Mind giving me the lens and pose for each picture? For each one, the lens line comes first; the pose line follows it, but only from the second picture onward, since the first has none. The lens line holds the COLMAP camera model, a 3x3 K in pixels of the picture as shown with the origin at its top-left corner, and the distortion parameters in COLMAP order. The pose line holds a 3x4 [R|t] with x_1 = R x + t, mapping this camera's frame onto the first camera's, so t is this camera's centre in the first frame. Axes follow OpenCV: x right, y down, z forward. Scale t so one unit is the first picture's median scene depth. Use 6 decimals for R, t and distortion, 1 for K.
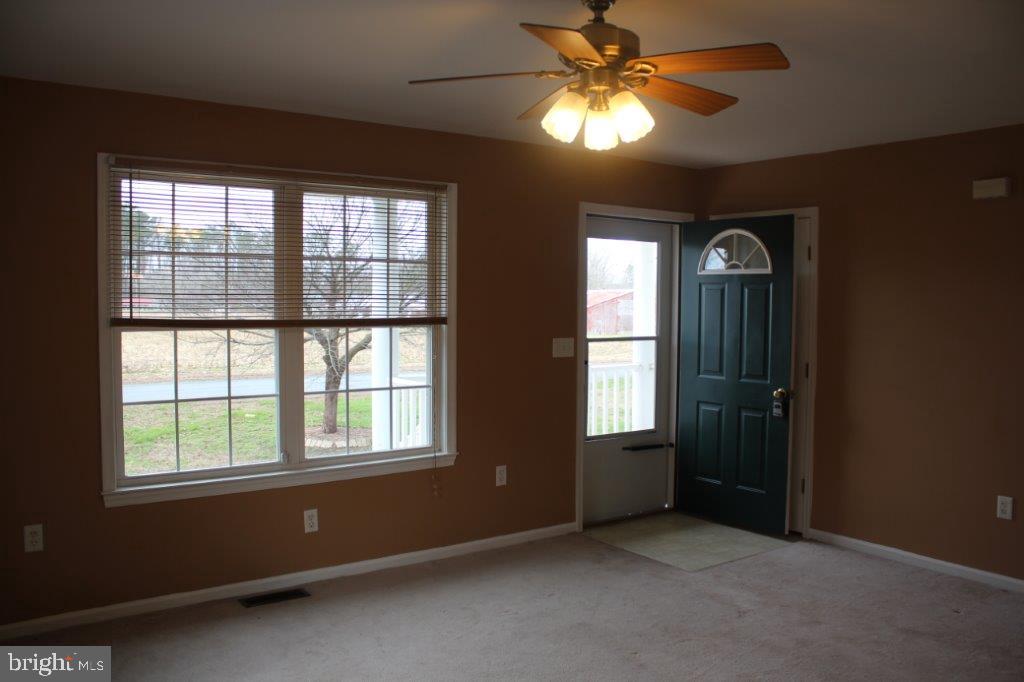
lens RADIAL K [[868.0, 0, 505.8], [0, 868.0, 344.3], [0, 0, 1]] dist [-0.153573, 0.138105]
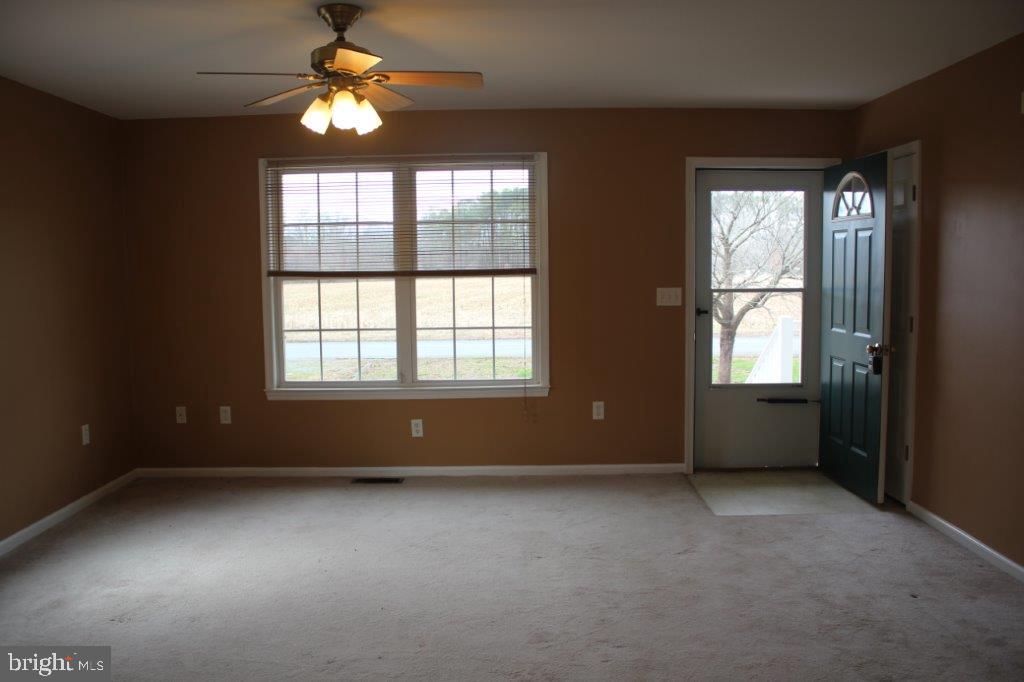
lens RADIAL K [[868.0, 0, 503.6], [0, 868.0, 337.5], [0, 0, 1]] dist [-0.153573, 0.138105]
pose [[0.804404, 0.033343, -0.593146, 0.638918], [-0.012803, 0.999165, 0.038804, 0.018408], [0.593945, -0.023620, 0.804159, 0.036577]]
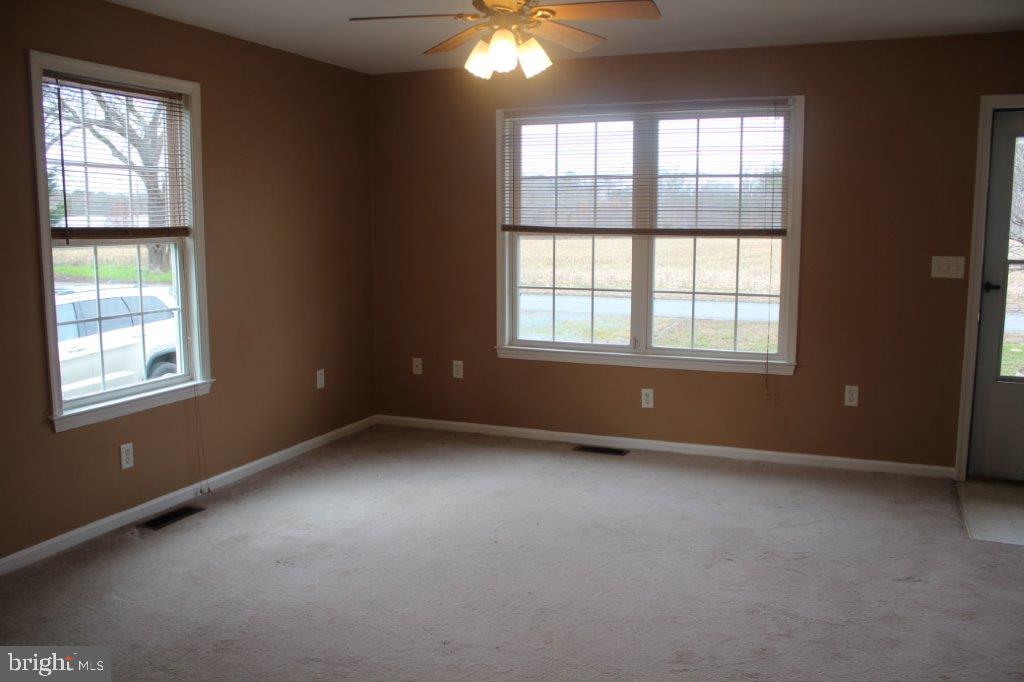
lens RADIAL K [[868.0, 0, 502.9], [0, 868.0, 340.5], [0, 0, 1]] dist [-0.153573, 0.138105]
pose [[0.515772, 0.109594, -0.849687, 0.681207], [-0.040555, 0.993796, 0.103564, 0.009407], [0.855765, -0.018957, 0.517017, 0.204825]]
